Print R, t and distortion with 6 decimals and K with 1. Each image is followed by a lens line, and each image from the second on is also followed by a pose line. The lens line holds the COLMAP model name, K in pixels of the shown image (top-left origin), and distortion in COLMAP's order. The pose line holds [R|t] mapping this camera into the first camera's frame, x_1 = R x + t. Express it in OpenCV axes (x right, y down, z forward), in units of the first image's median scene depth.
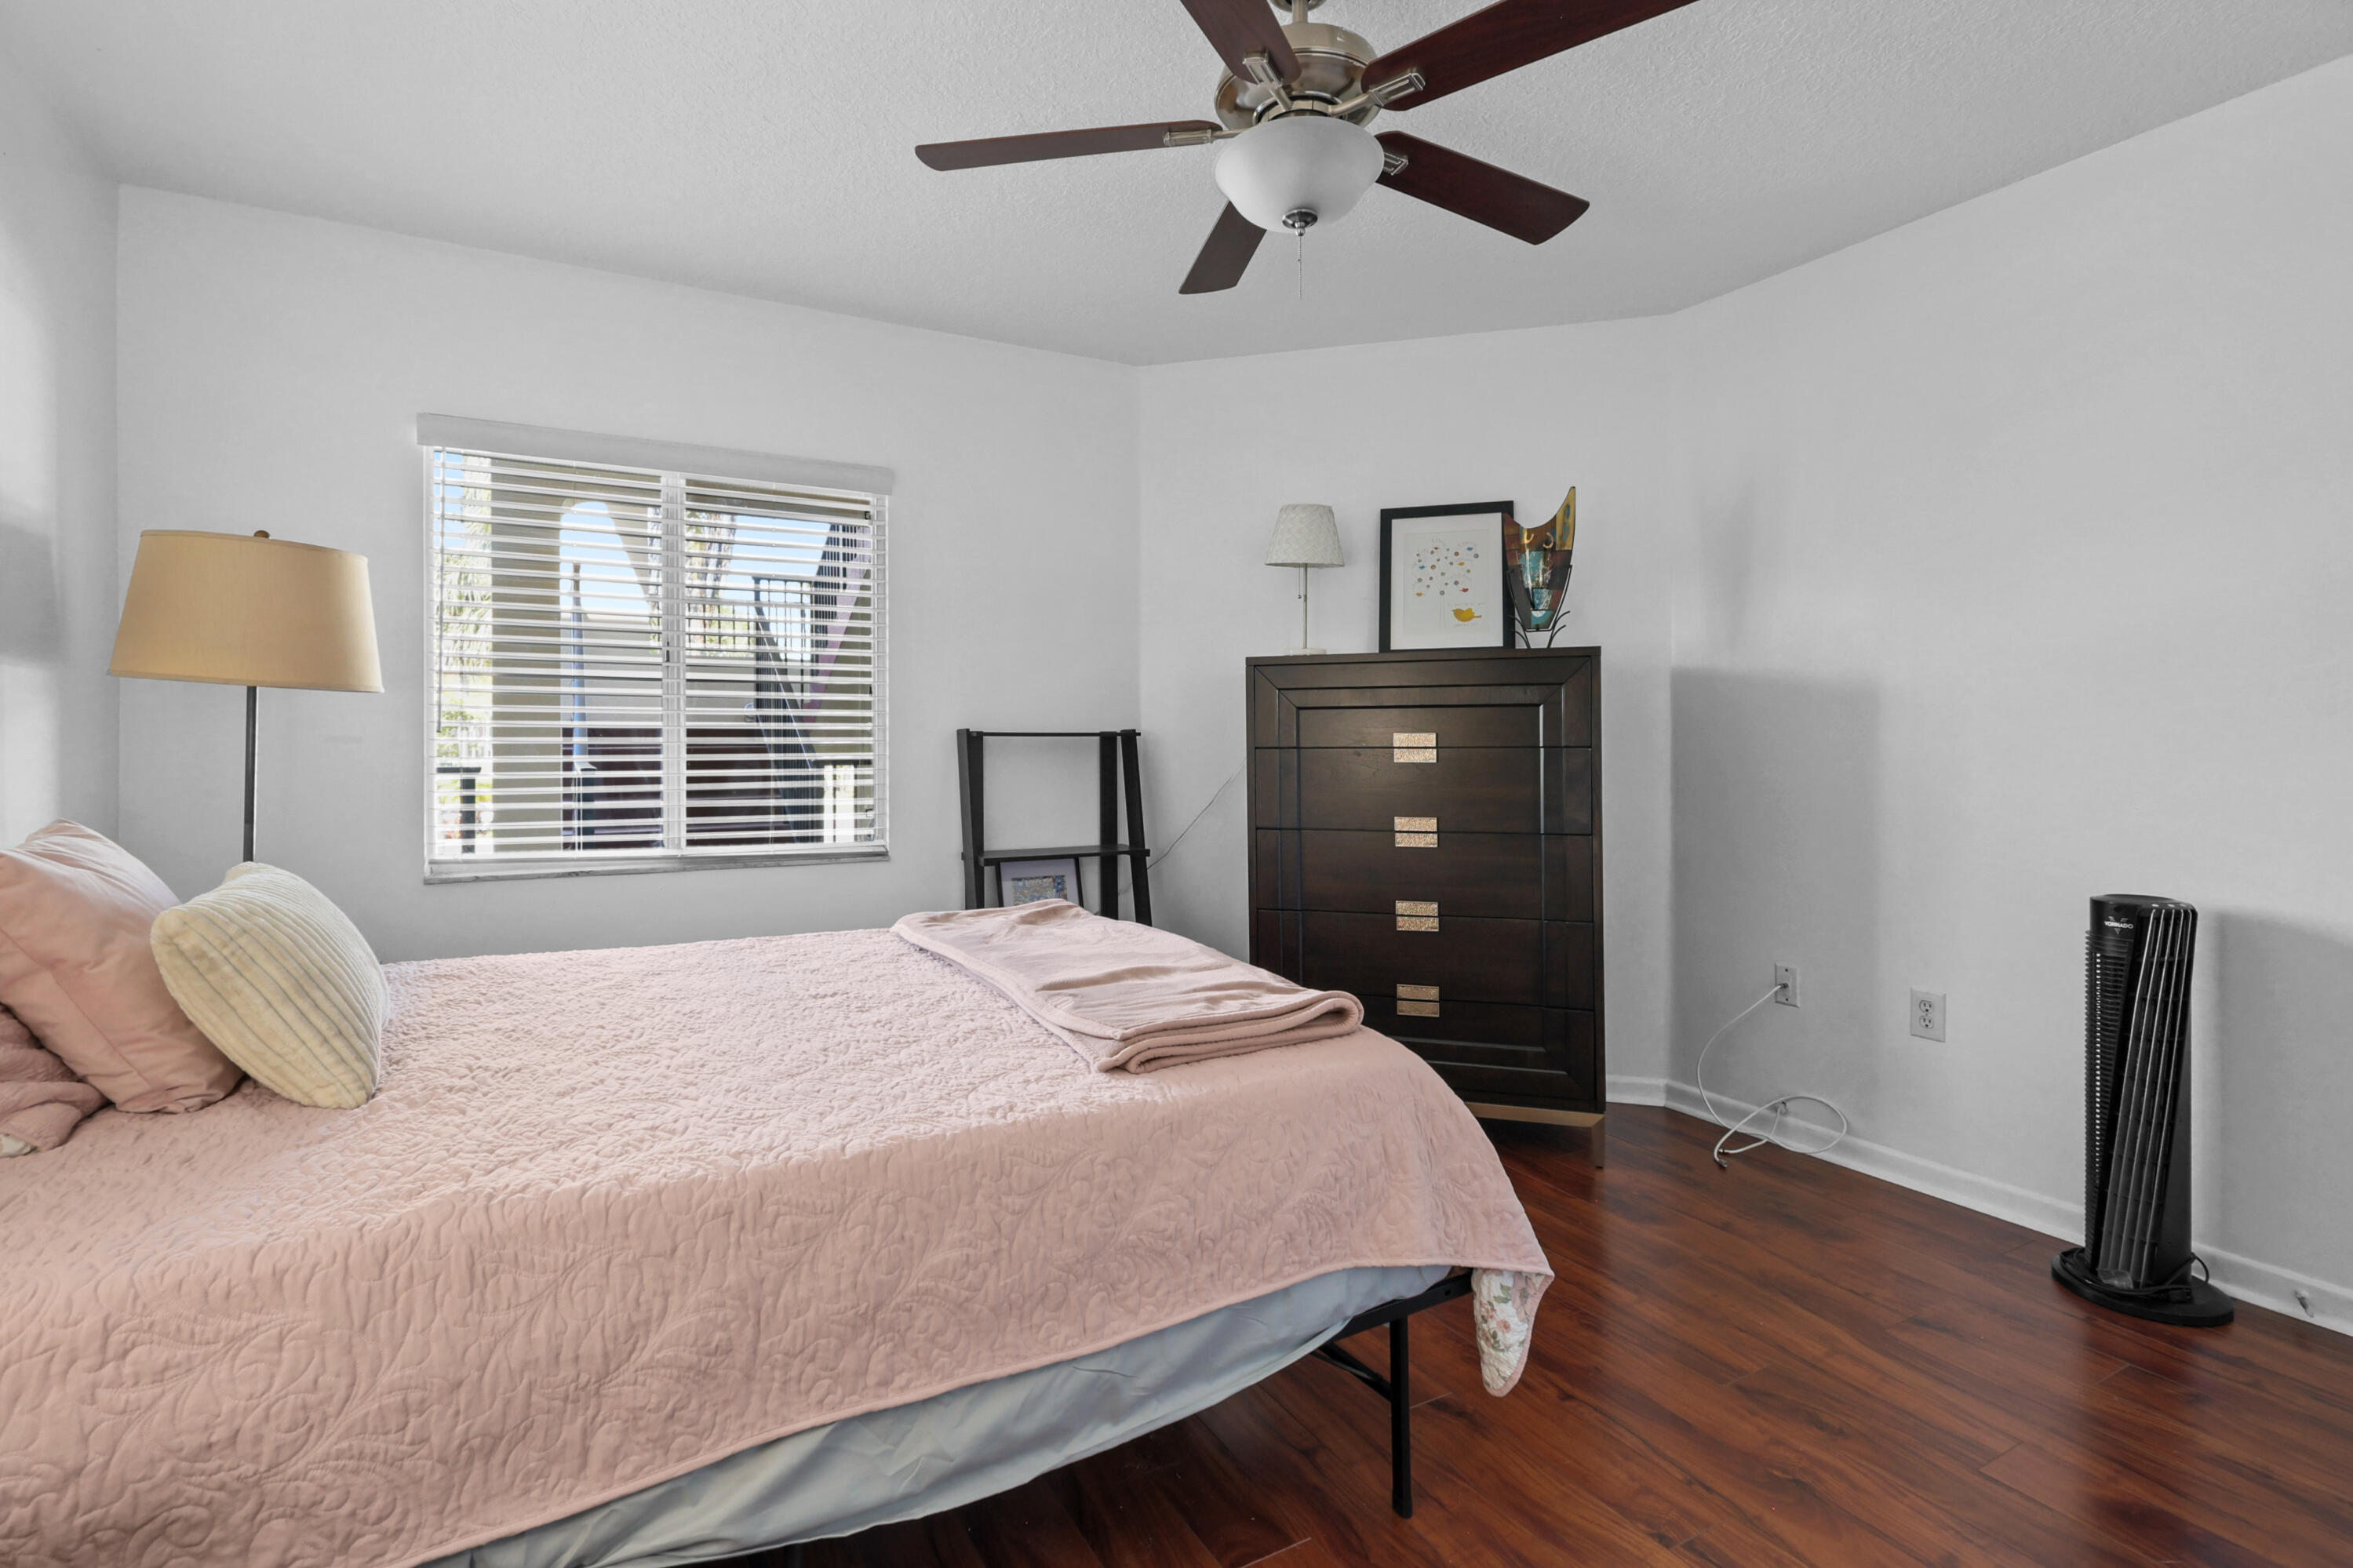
lens RADIAL K [[1116.5, 0, 1172.8], [0, 1116.5, 740.1], [0, 0, 1]] dist [-0.003382, -0.000555]
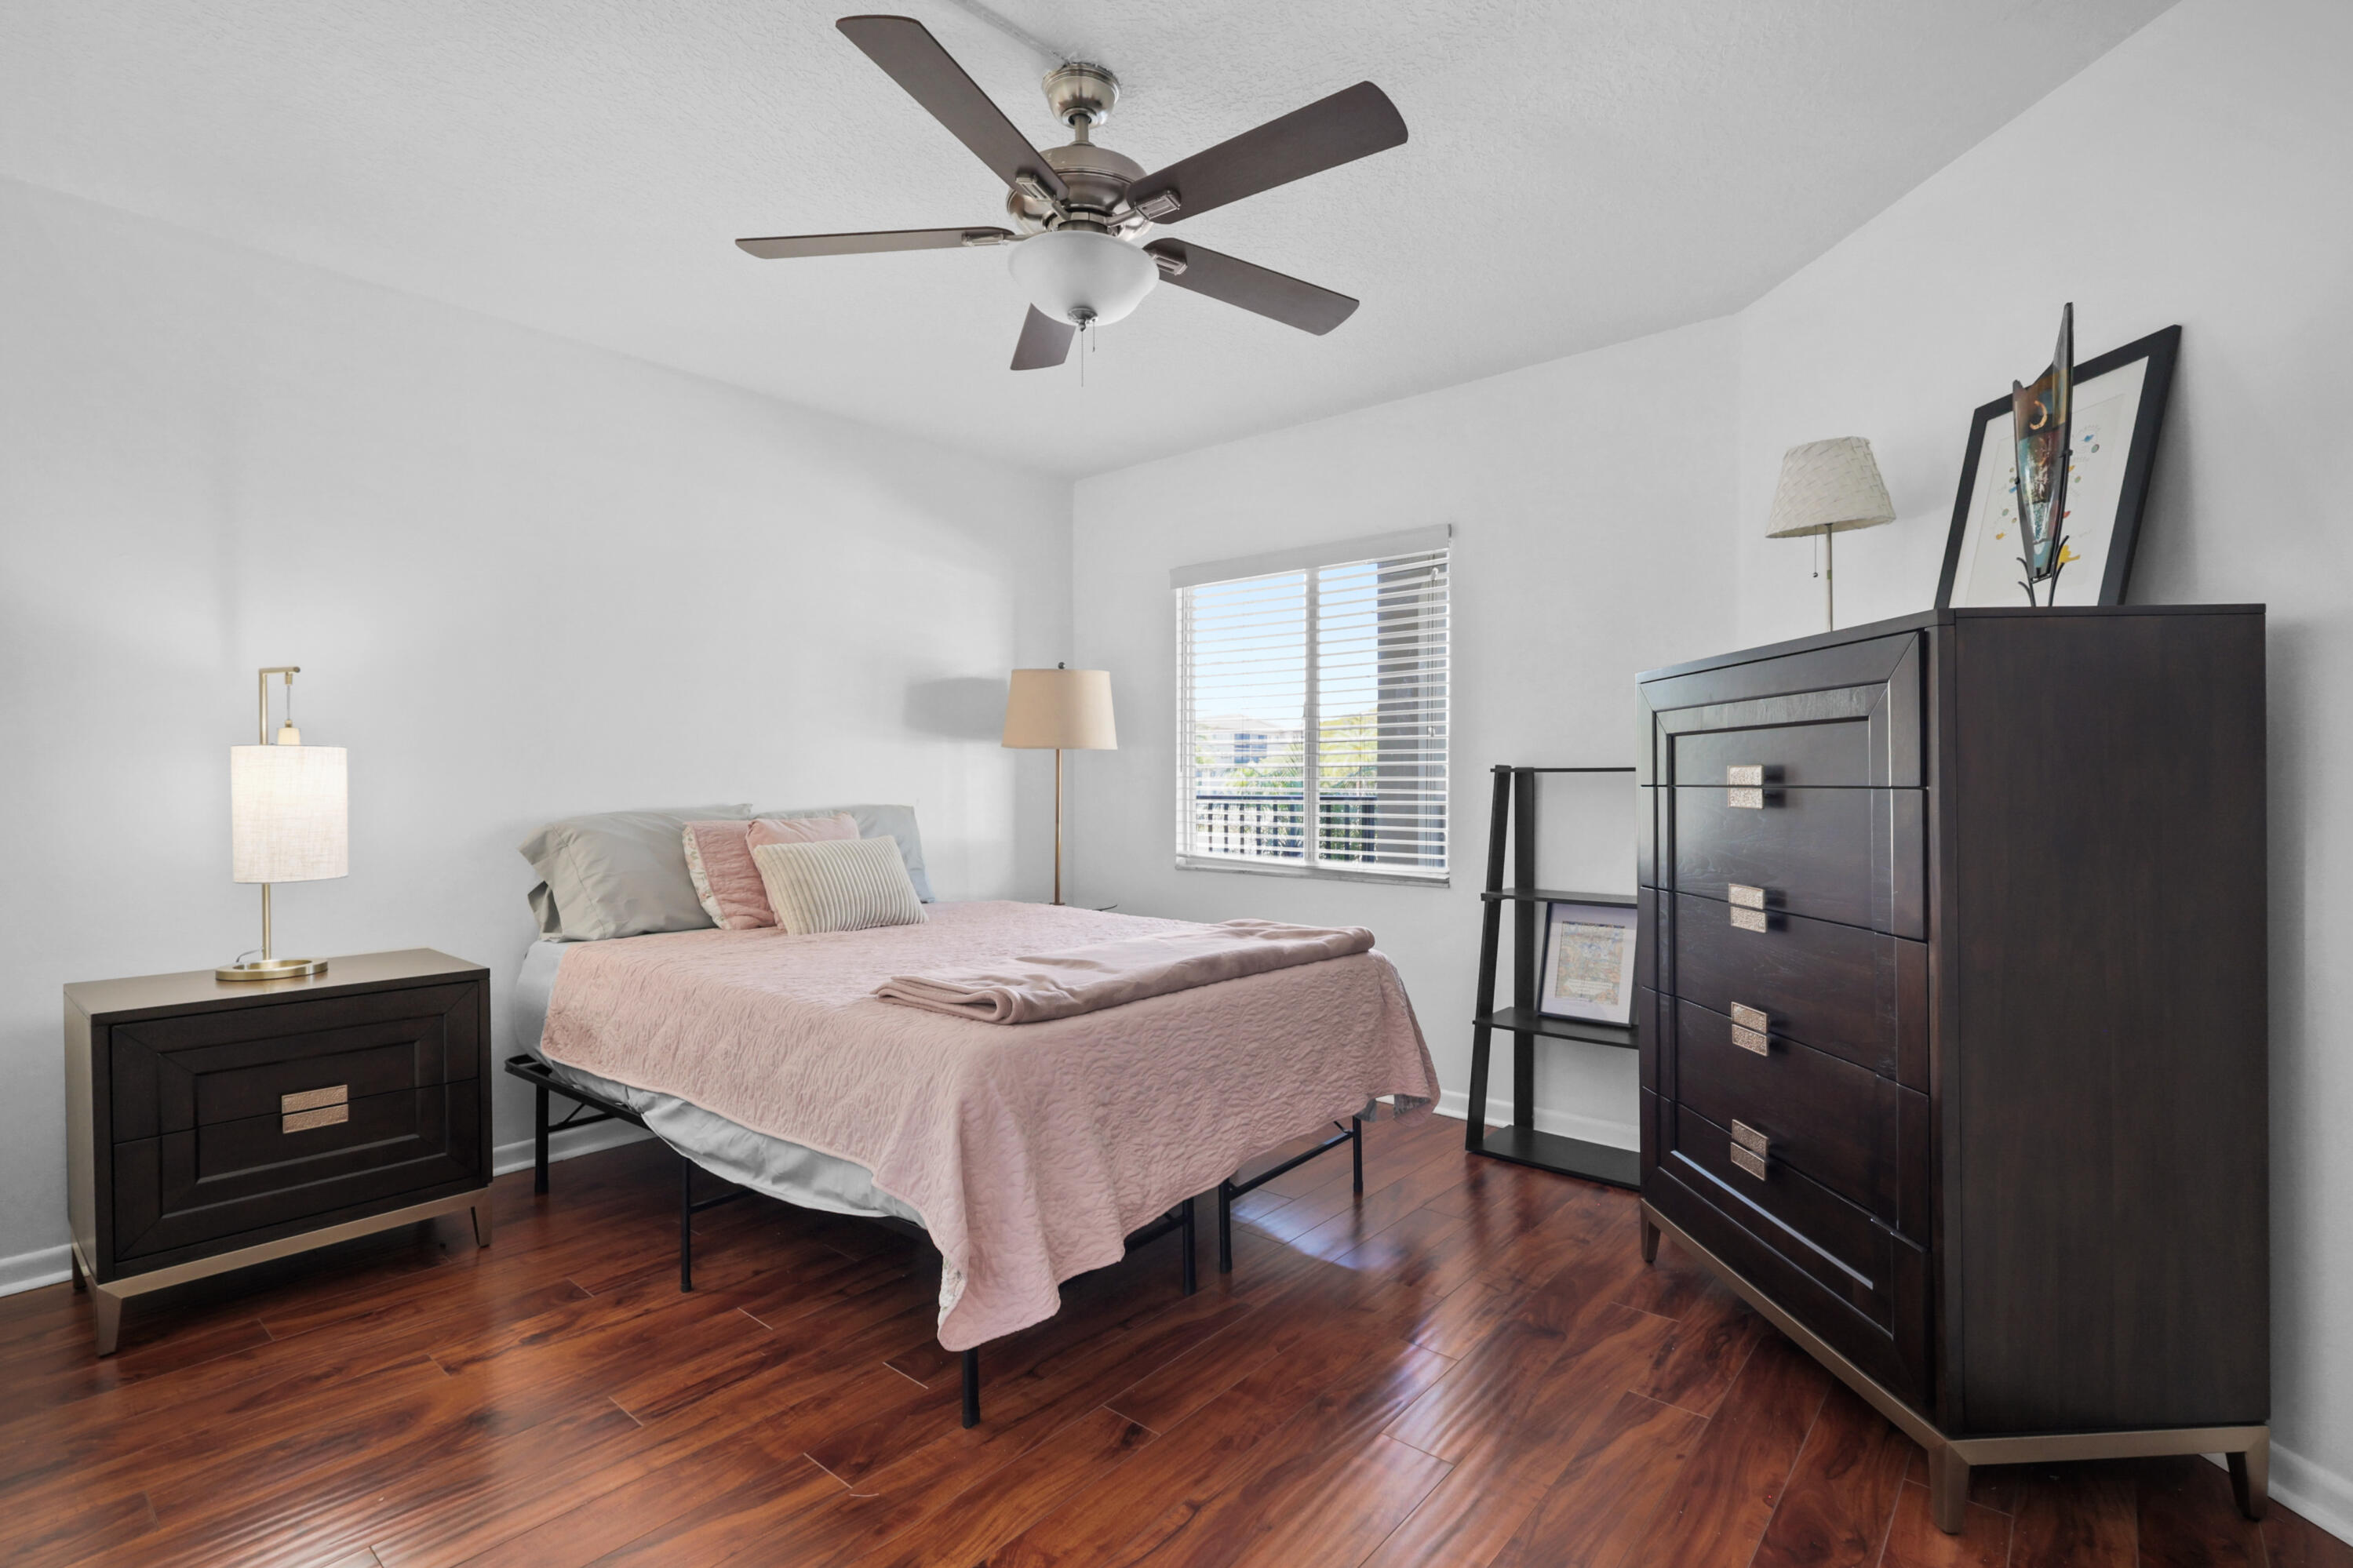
lens RADIAL K [[1100.4, 0, 1178.0], [0, 1100.4, 799.7], [0, 0, 1]] dist [0.001653, 0.000467]
pose [[0.353694, 0.017595, -0.935196, 0.706326], [0.004339, 0.999781, 0.020451, -0.001108], [0.935351, -0.011291, 0.353541, 0.406615]]
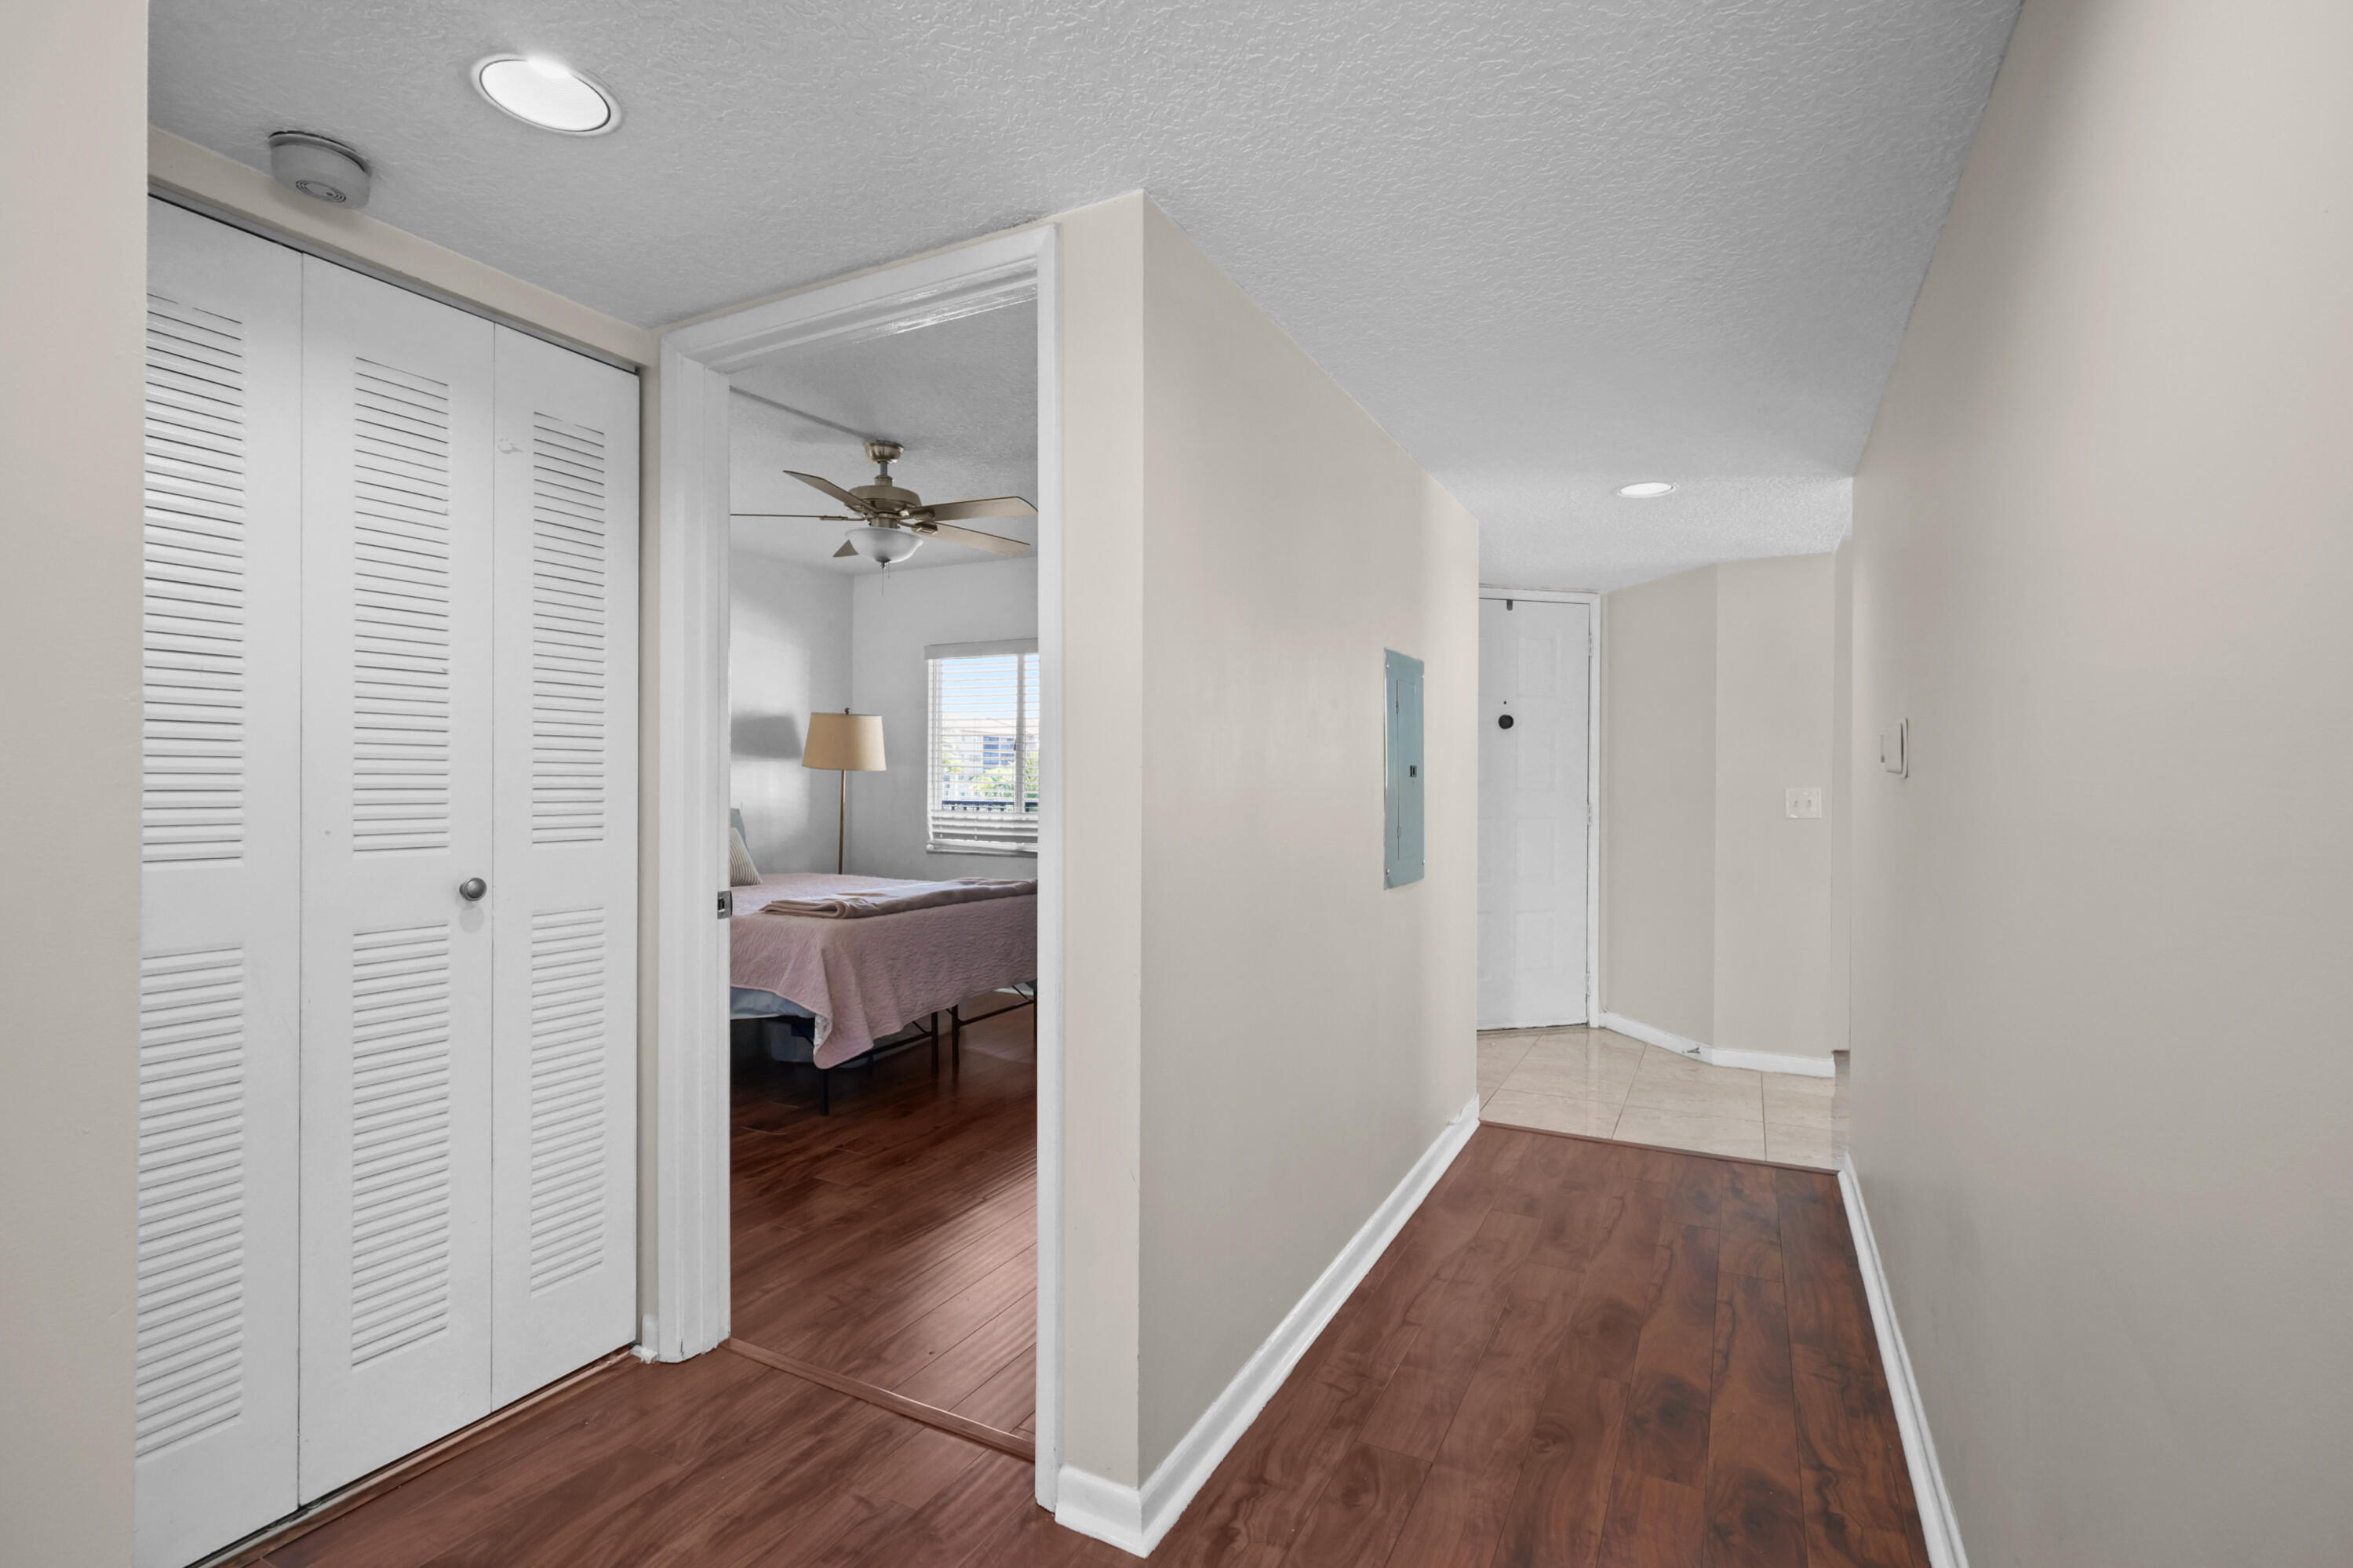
lens RADIAL K [[1124.6, 0, 1160.1], [0, 1124.6, 792.4], [0, 0, 1]] dist [-0.002731, -0.000536]
pose [[0.537518, 0.010122, -0.843192, 1.360156], [-0.003322, 0.999946, 0.009887, -0.017561], [0.843246, -0.002514, 0.537522, 0.151981]]
